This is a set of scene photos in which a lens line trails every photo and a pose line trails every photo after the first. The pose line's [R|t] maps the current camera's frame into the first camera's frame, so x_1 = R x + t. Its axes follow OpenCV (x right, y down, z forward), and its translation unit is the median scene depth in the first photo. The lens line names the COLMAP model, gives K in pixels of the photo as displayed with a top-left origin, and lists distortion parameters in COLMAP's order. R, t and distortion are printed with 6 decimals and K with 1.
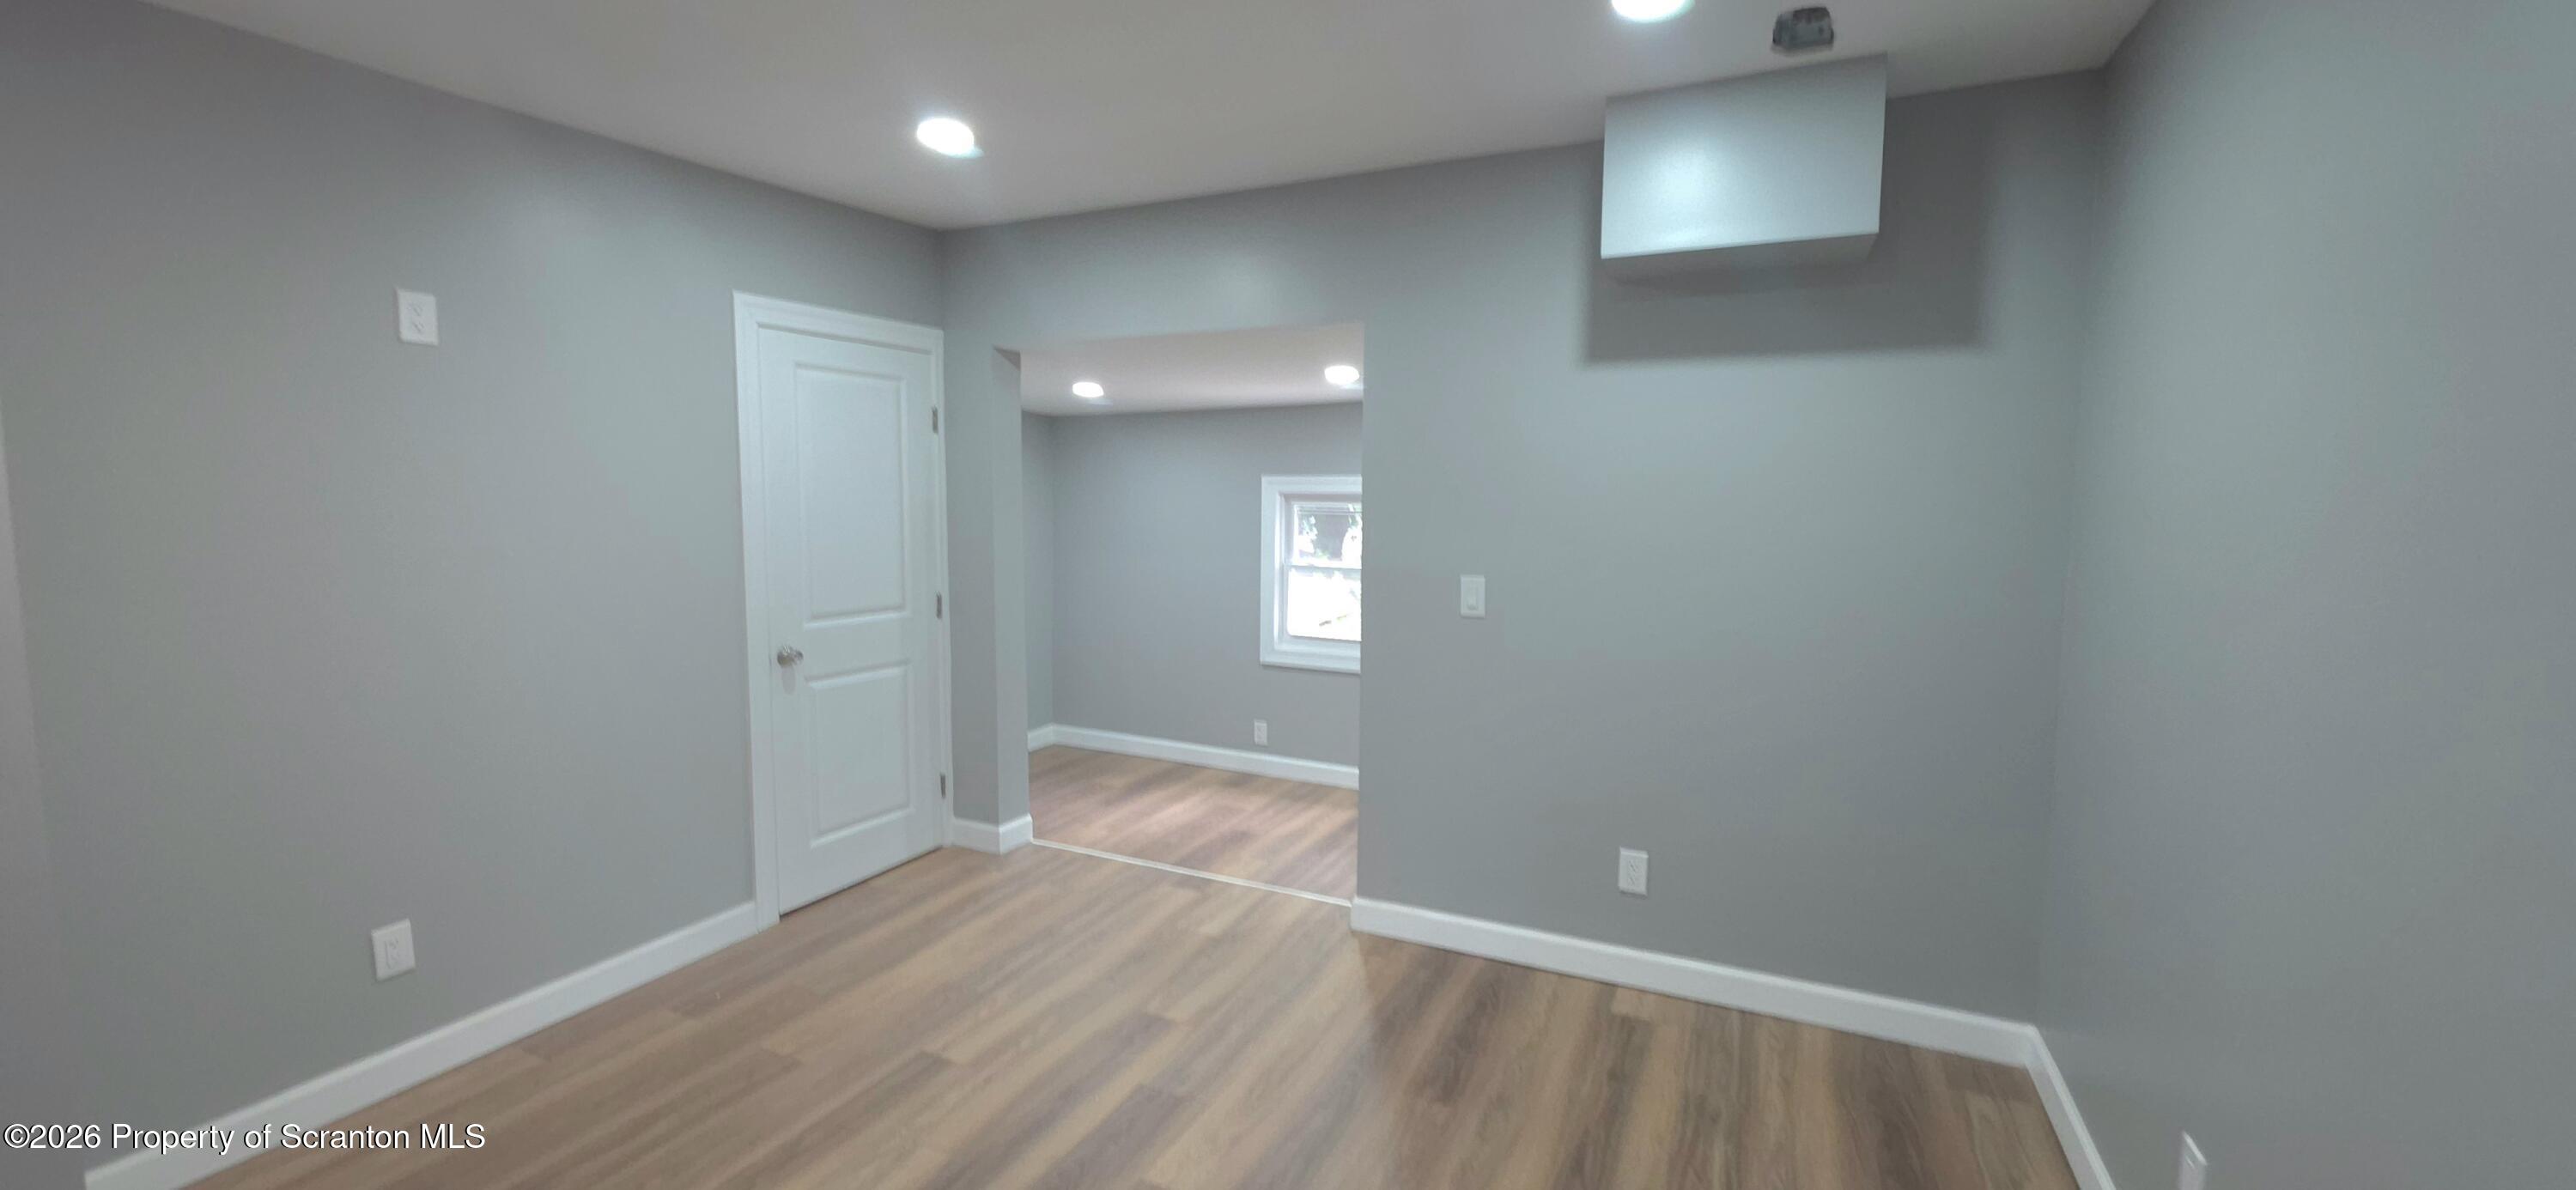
lens RADIAL K [[1023.6, 0, 1284.9], [0, 1023.6, 582.7], [0, 0, 1]] dist [0.000767, -0.000107]
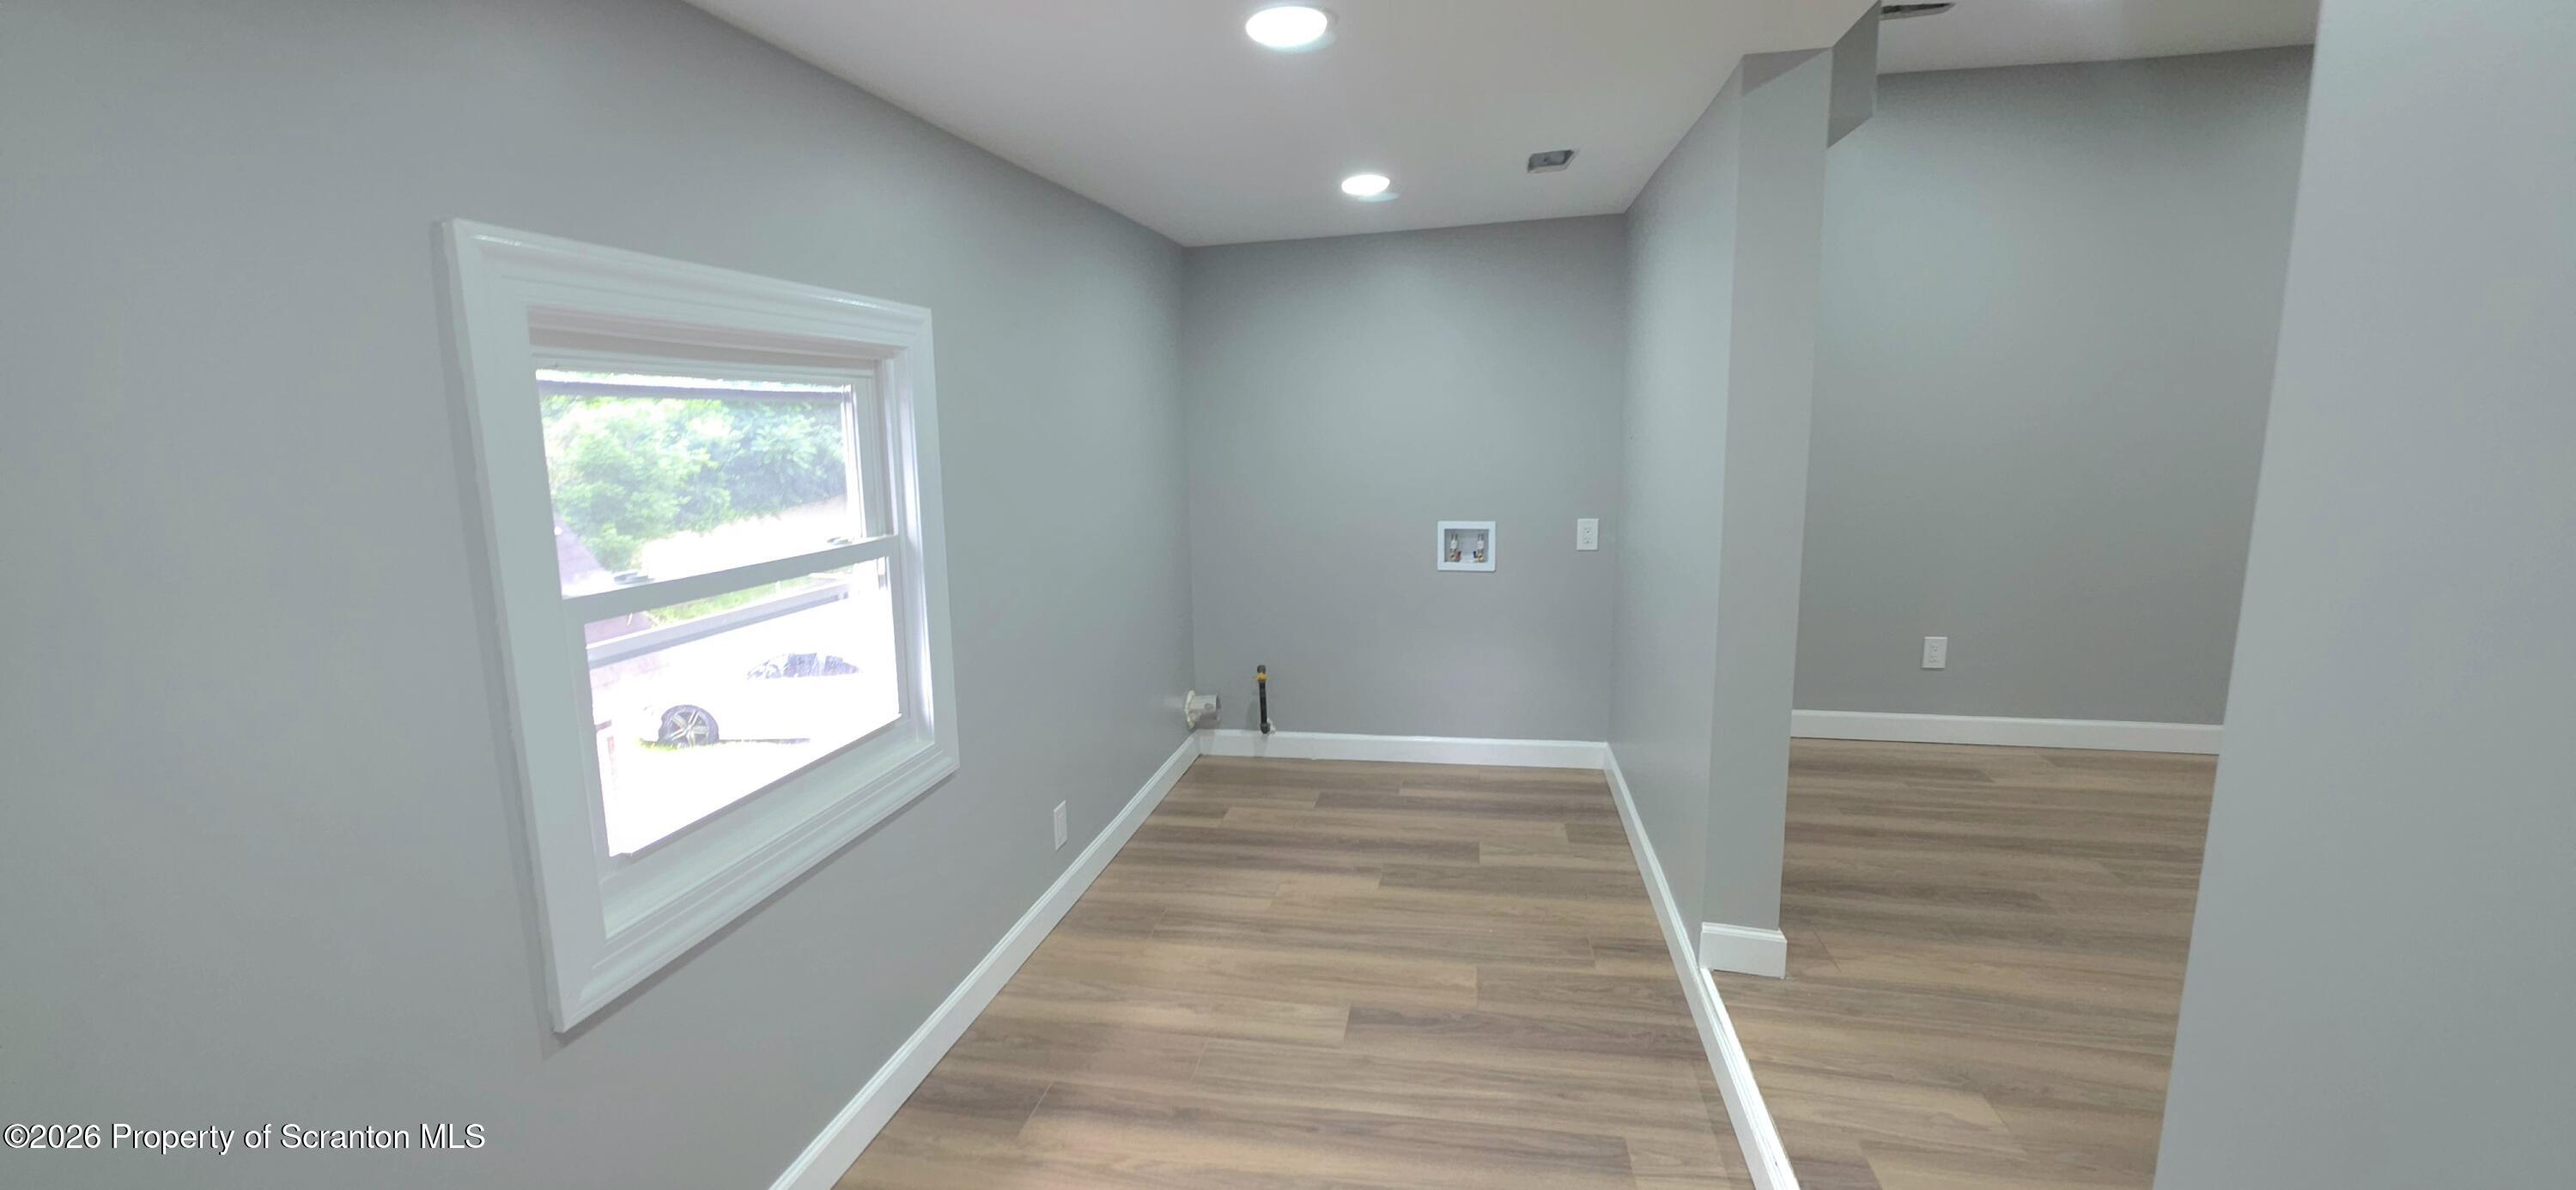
lens RADIAL K [[1023.6, 0, 1284.9], [0, 1023.6, 582.7], [0, 0, 1]] dist [0.000767, -0.000107]
pose [[-0.259918, -0.160292, 0.952234, -0.573992], [0.105480, 0.975512, 0.193002, -0.110011], [-0.959853, 0.150606, -0.236645, 1.799752]]
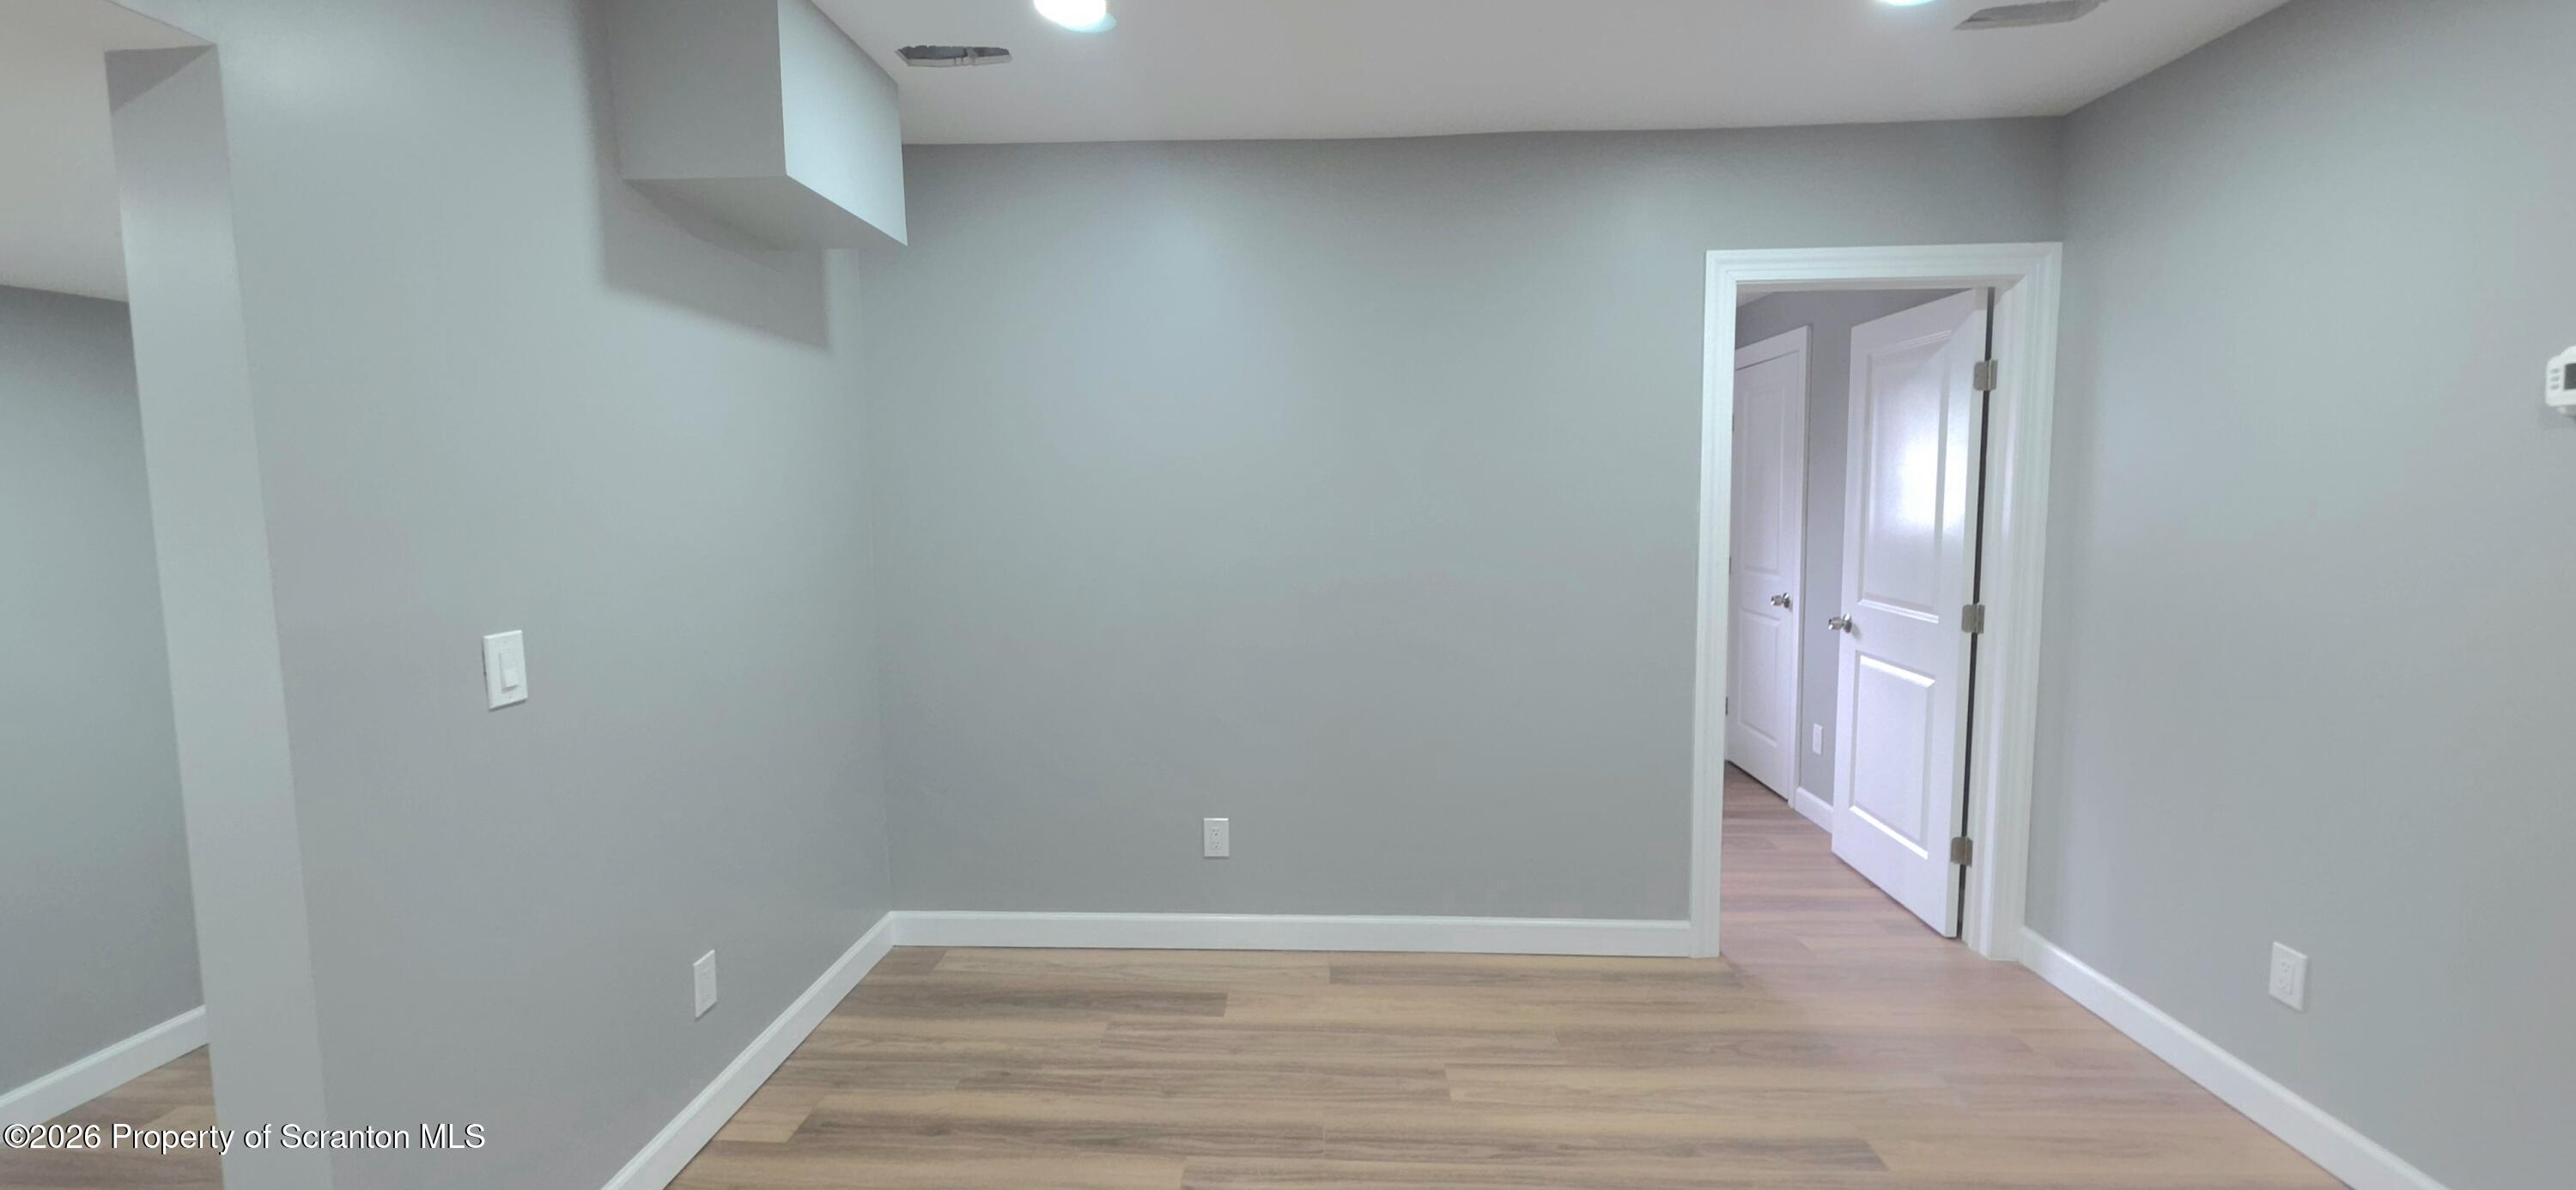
lens RADIAL K [[1082.0, 0, 1256.2], [0, 1082.0, 600.5], [0, 0, 1]] dist [-0.002447, -0.000253]
pose [[-0.382387, -0.094790, 0.919127, -0.570231], [0.103233, 0.984114, 0.144441, -0.073979], [-0.918217, 0.150116, -0.366527, 0.964367]]
